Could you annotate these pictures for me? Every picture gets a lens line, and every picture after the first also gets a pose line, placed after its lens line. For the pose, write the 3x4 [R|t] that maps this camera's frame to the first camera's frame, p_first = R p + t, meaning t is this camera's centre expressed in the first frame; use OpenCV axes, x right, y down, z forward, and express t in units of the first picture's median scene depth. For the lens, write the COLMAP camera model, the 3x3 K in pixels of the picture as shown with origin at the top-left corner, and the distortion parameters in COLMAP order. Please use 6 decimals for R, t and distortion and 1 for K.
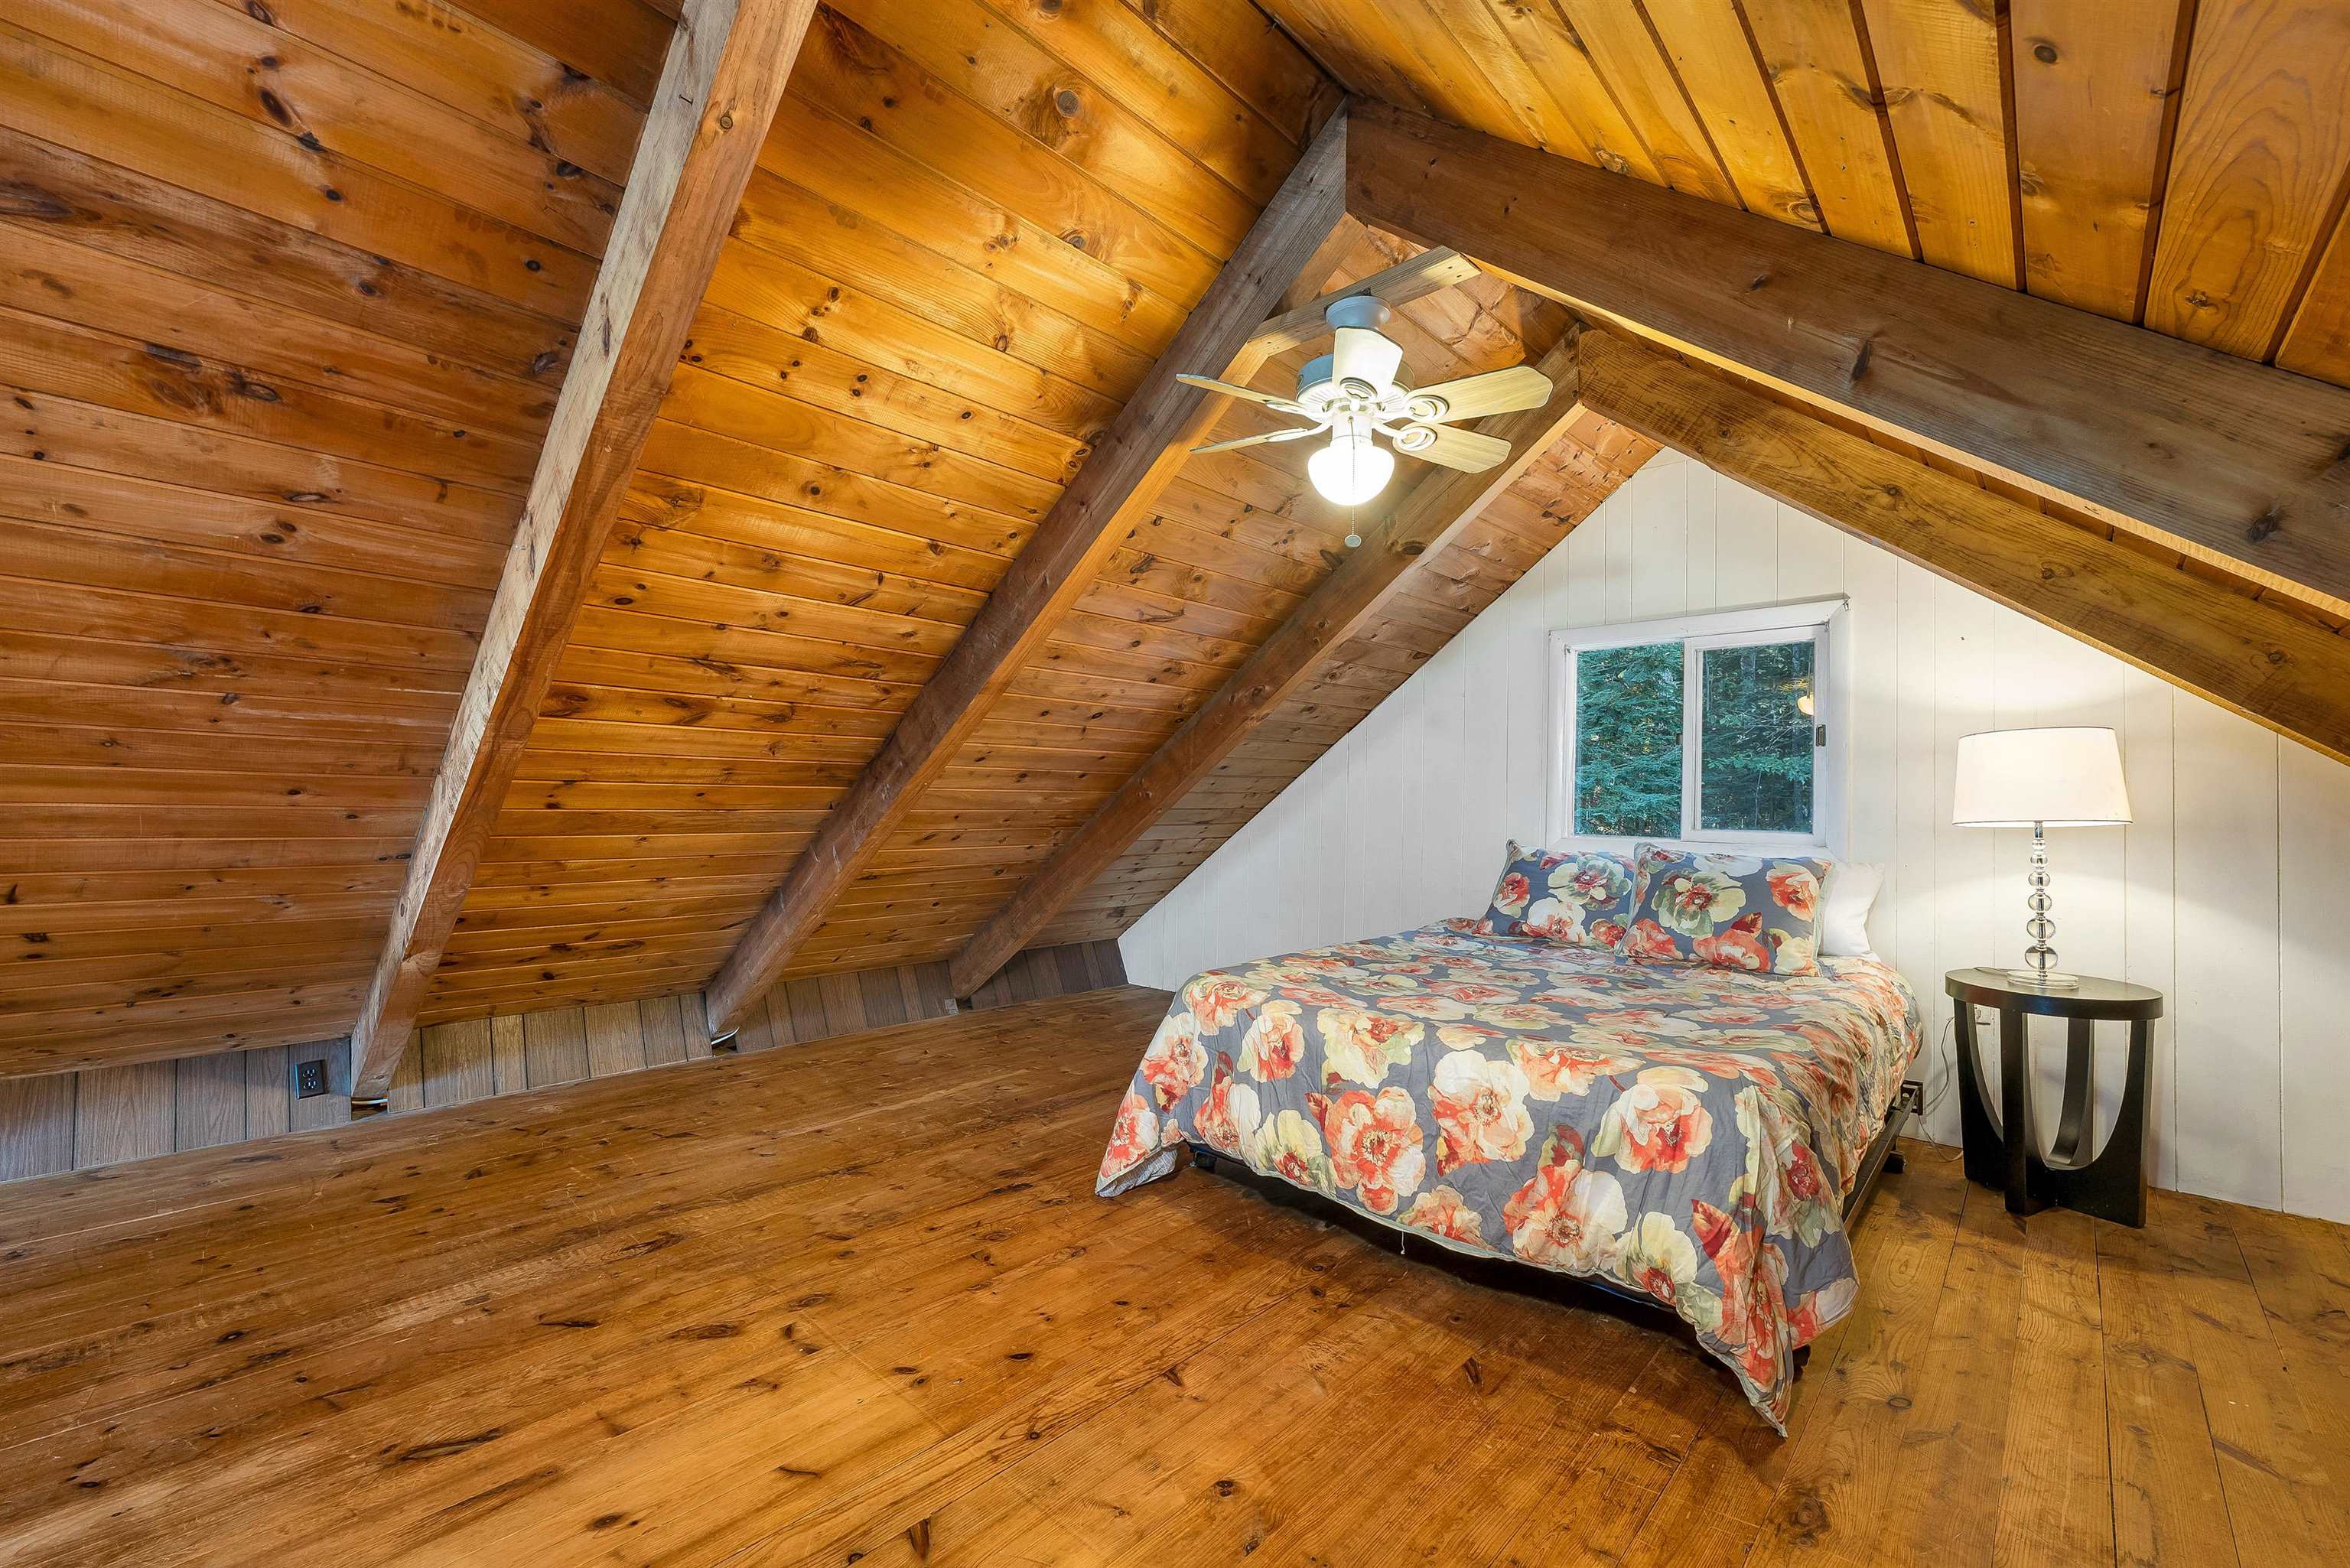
lens RADIAL K [[969.9, 0, 1164.8], [0, 969.9, 785.2], [0, 0, 1]] dist [-0.002410, -0.000286]
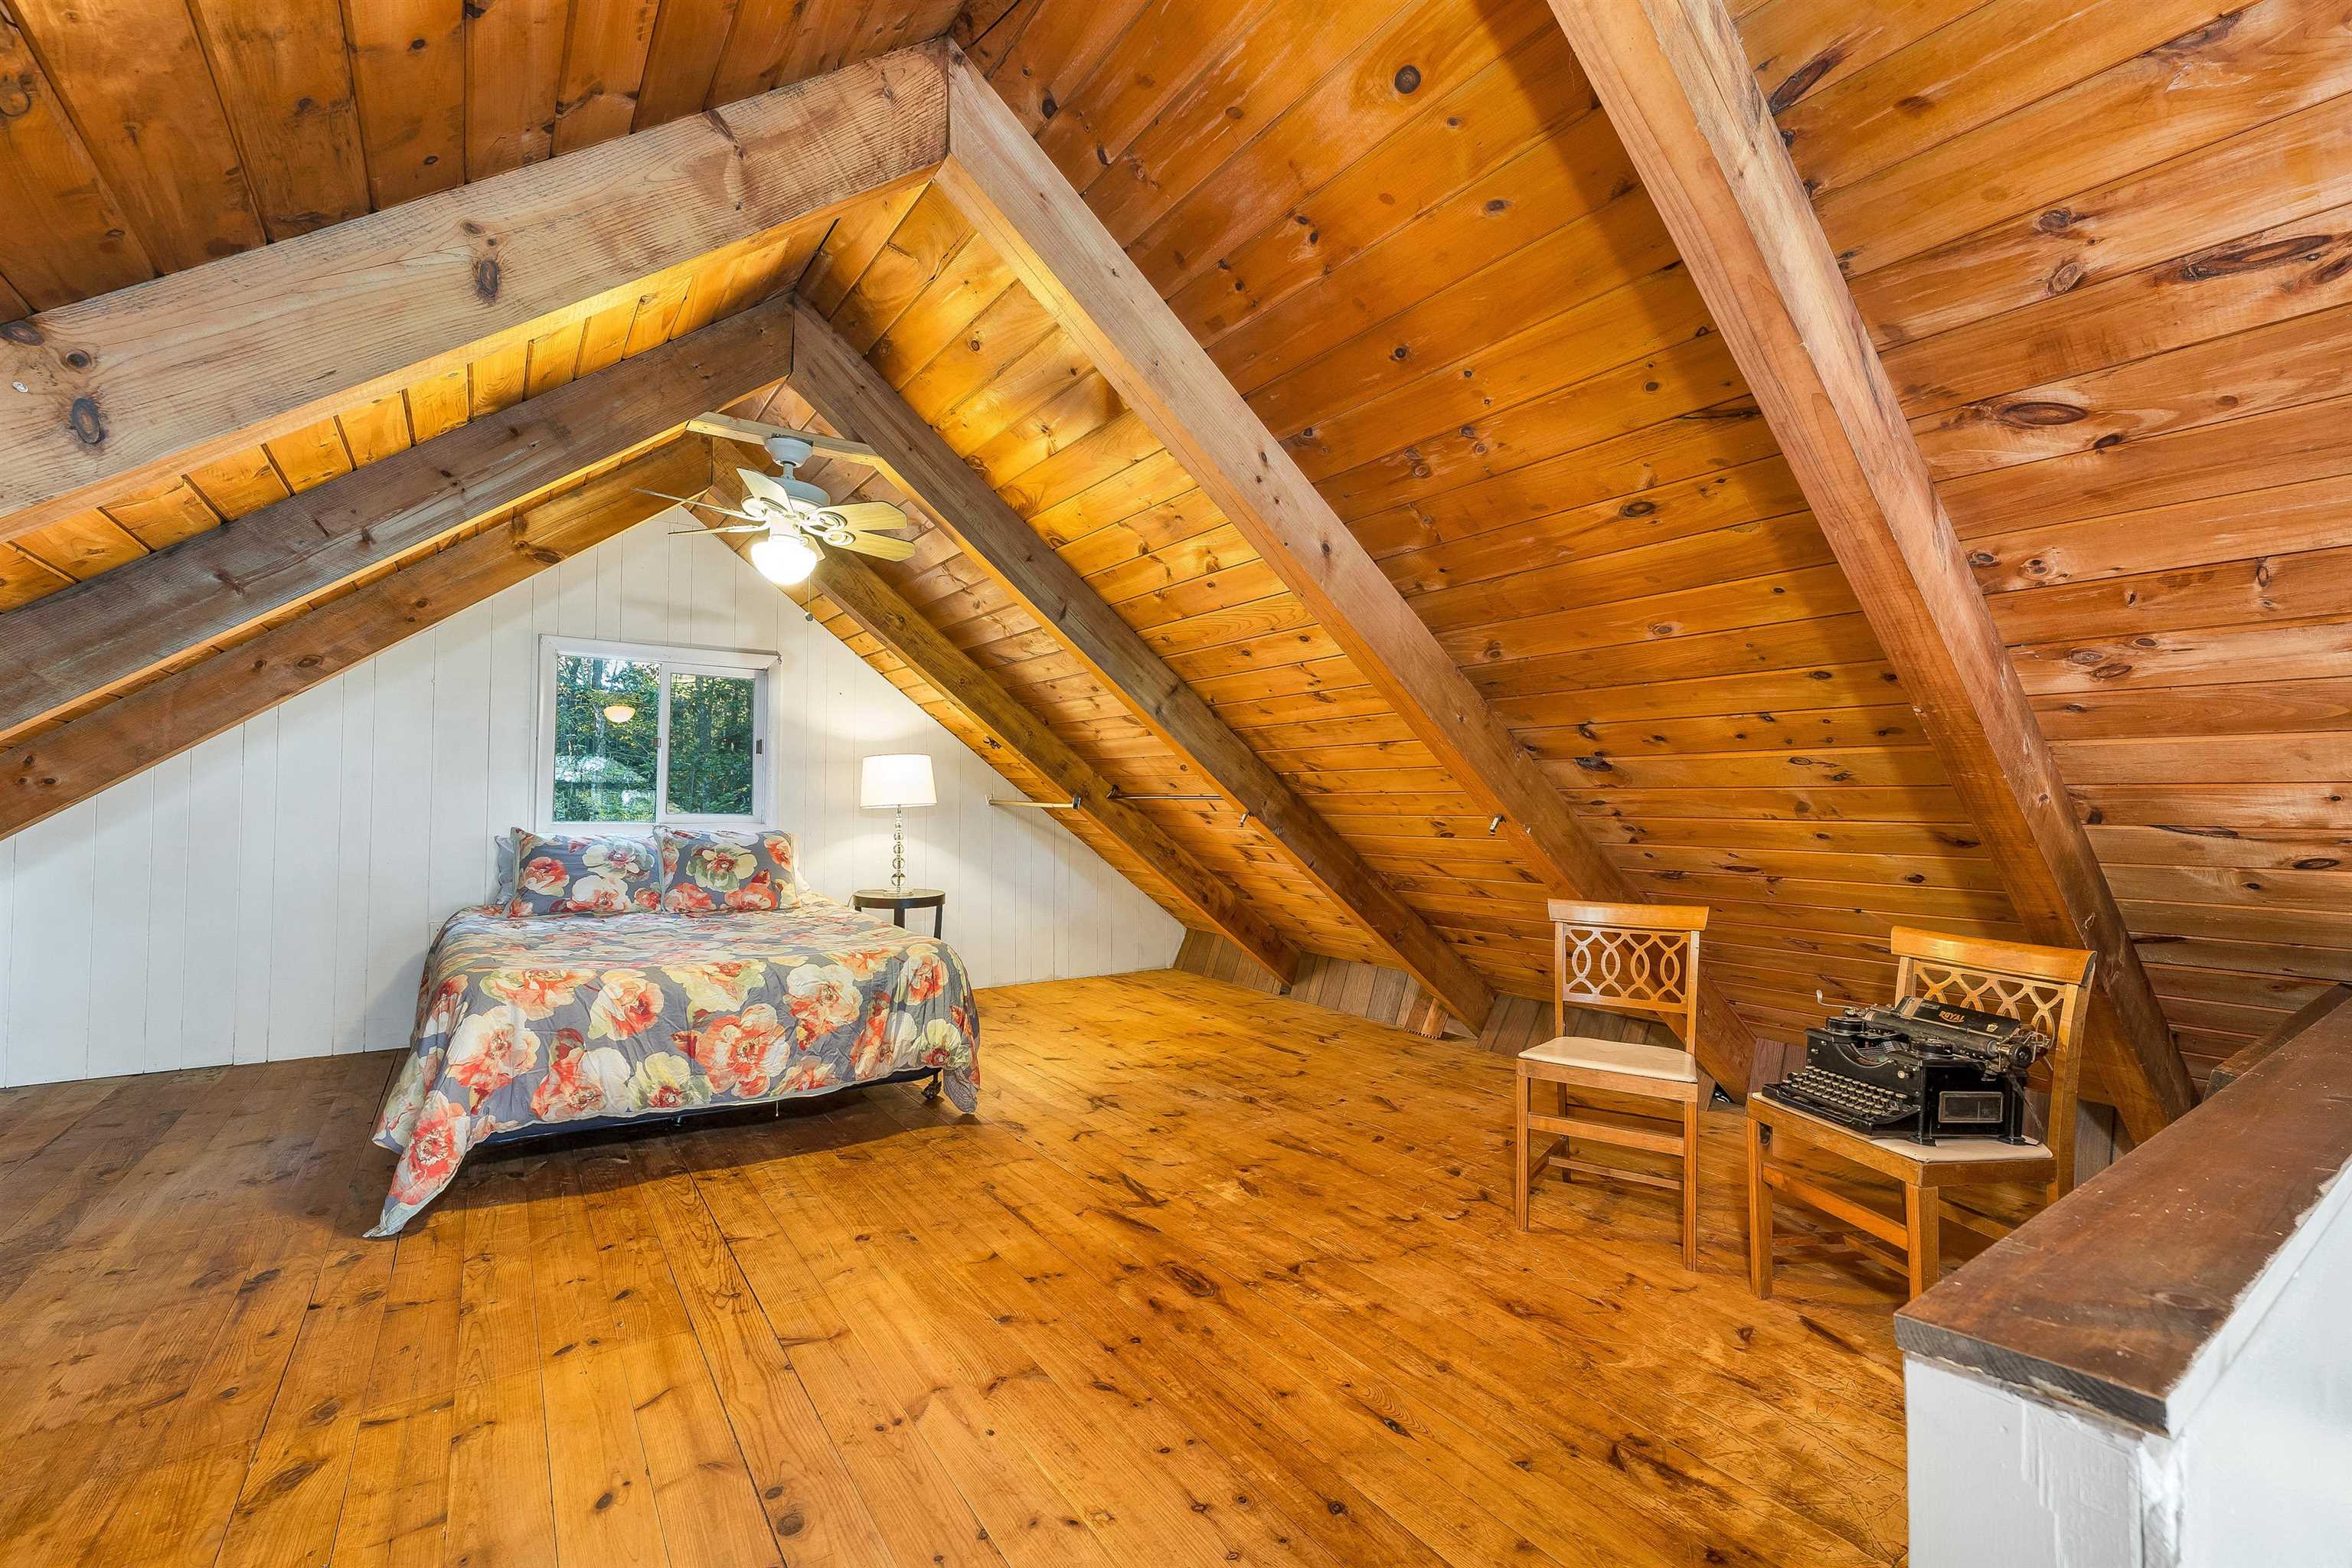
lens RADIAL K [[970.8, 0, 1165.8], [0, 970.8, 785.2], [0, 0, 1]] dist [-0.002410, -0.000286]
pose [[0.225765, 0.007213, 0.974155, -0.890320], [-0.024491, 0.999699, -0.001727, -0.008919], [-0.973874, -0.023468, 0.225874, 0.123824]]
